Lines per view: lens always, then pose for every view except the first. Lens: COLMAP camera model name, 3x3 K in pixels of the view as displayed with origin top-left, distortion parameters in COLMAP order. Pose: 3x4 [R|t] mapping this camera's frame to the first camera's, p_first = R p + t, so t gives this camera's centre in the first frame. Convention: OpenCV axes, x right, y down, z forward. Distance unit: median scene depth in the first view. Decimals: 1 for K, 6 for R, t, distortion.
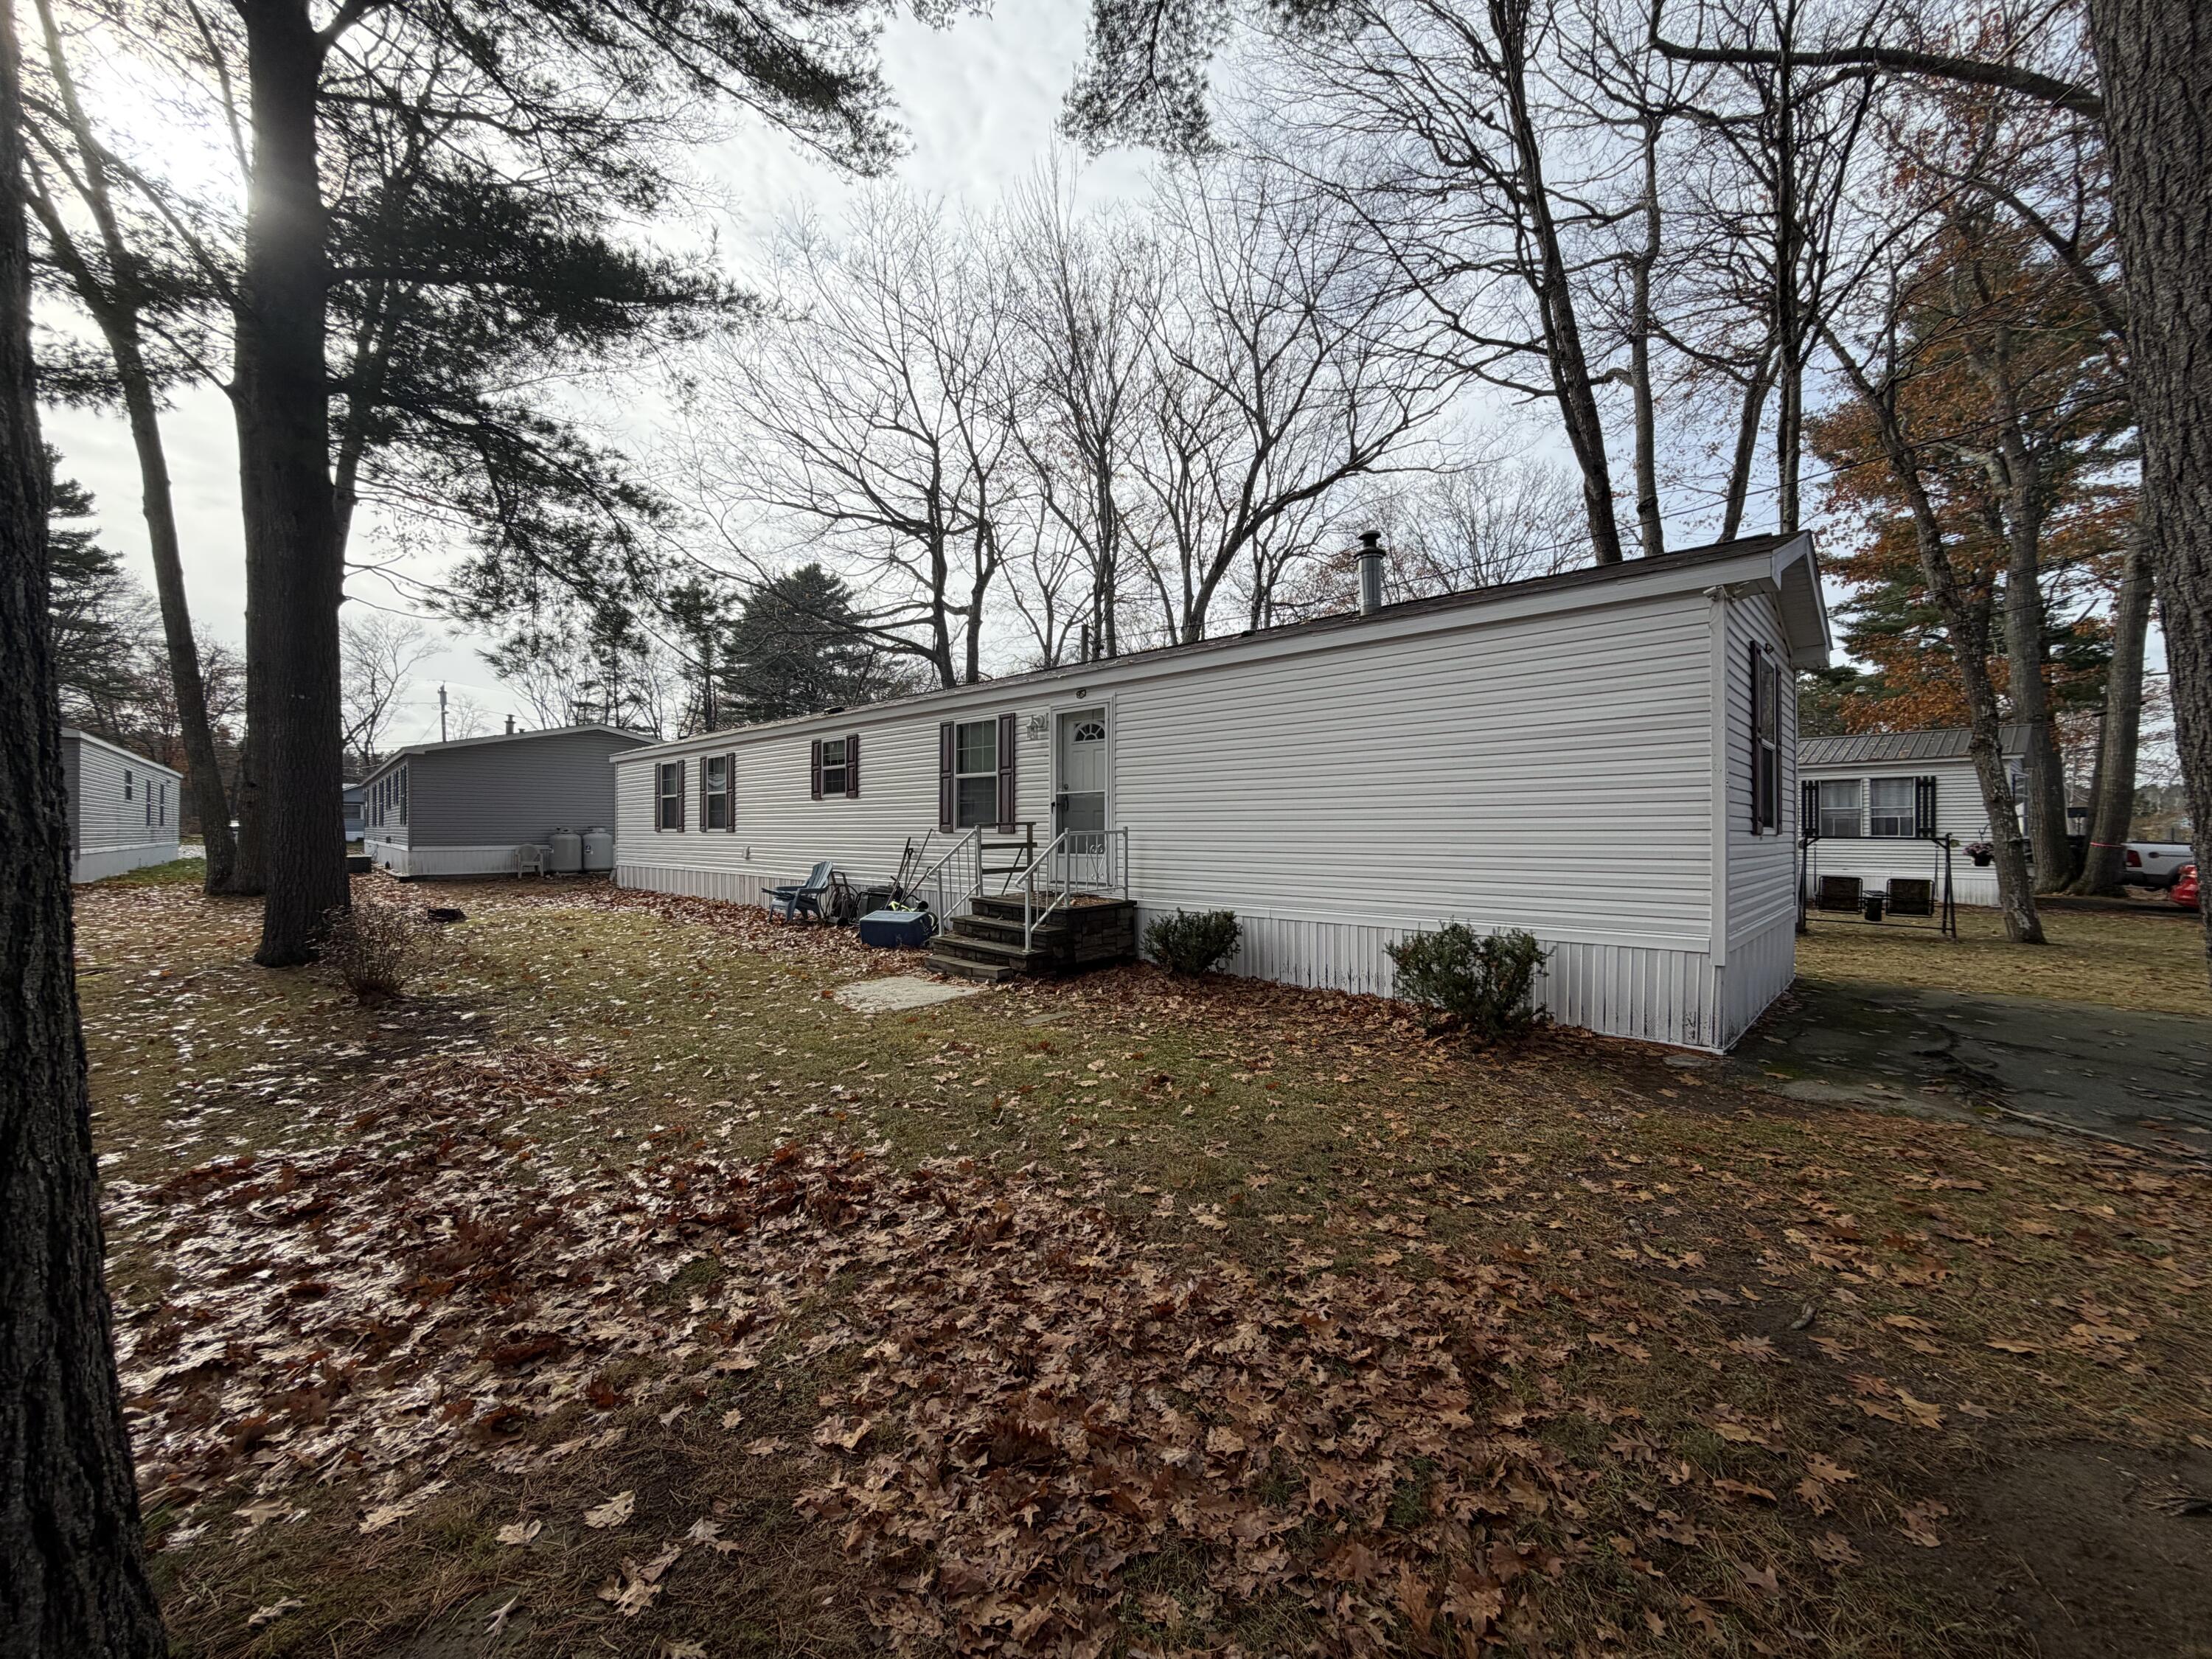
lens RADIAL K [[871.4, 0, 1106.0], [0, 871.4, 829.5], [0, 0, 1]] dist [0.000323, -0.000223]
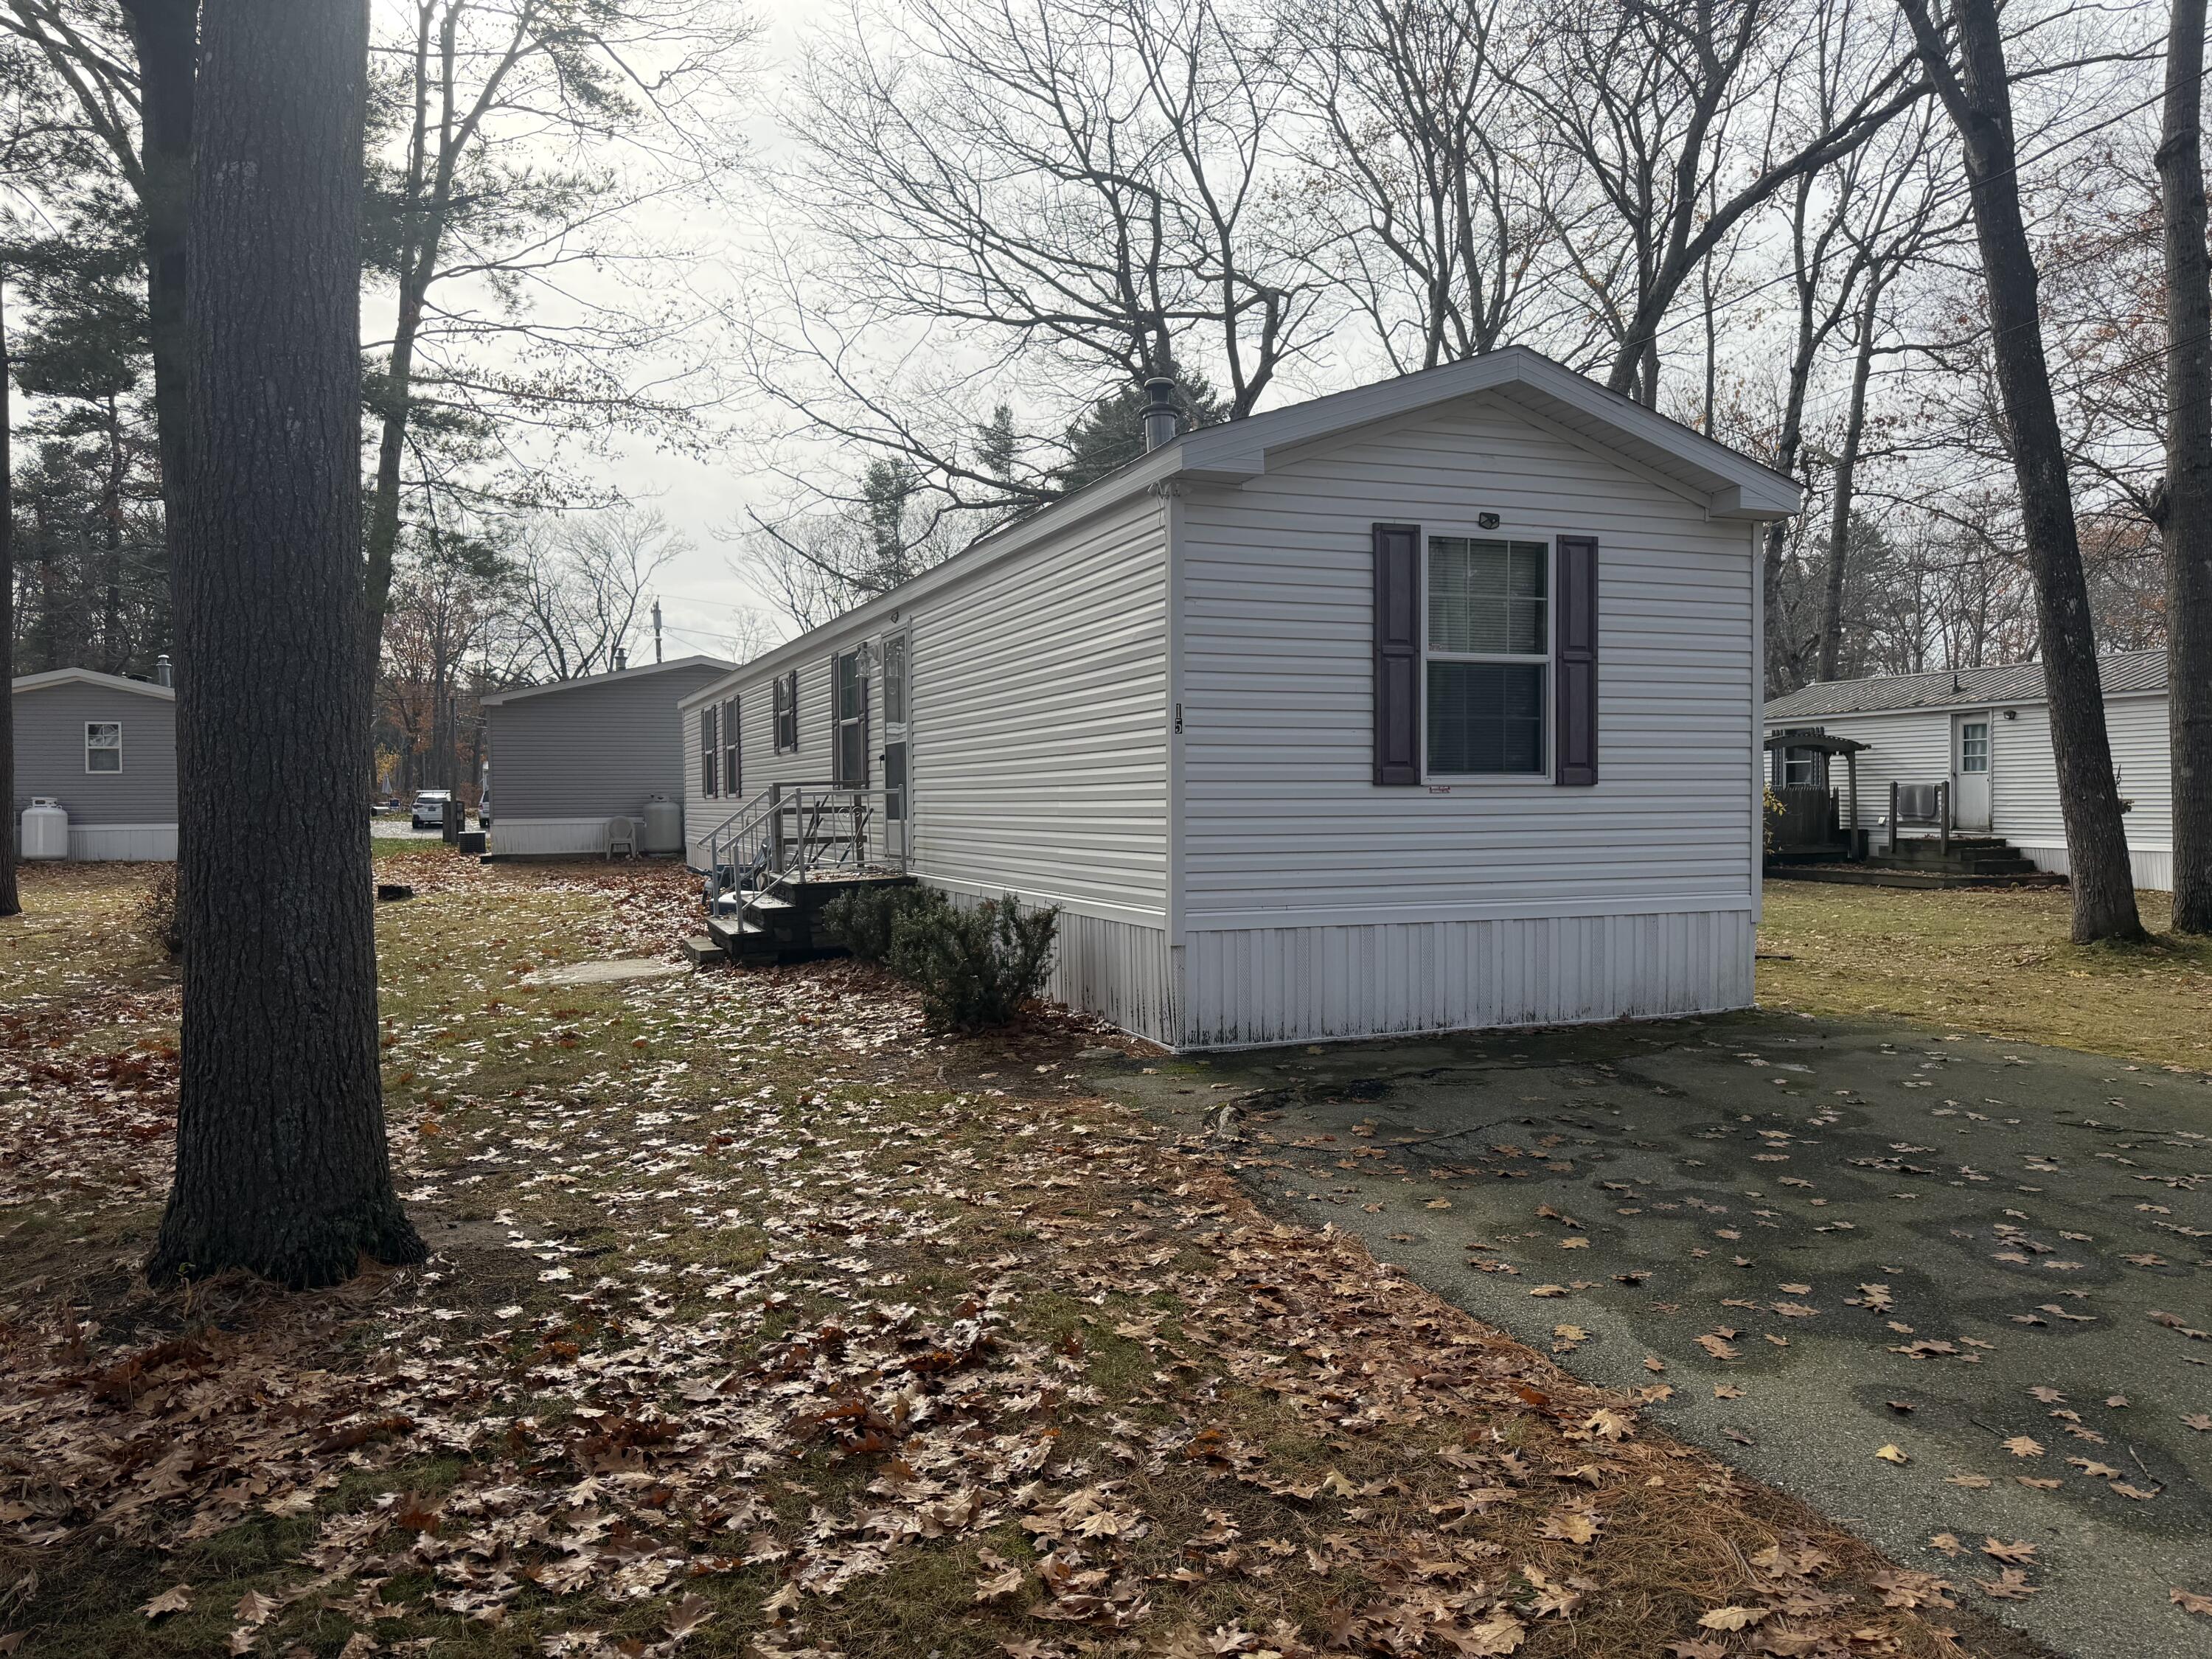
lens RADIAL K [[1585.4, 0, 1106.0], [0, 1585.4, 829.5], [0, 0, 1]] dist [0.157325, -0.202716]
pose [[0.904597, 0.004337, -0.426246, 0.305492], [0.002989, 0.999859, 0.016516, 0.004917], [0.426258, -0.016214, 0.904456, -0.097356]]
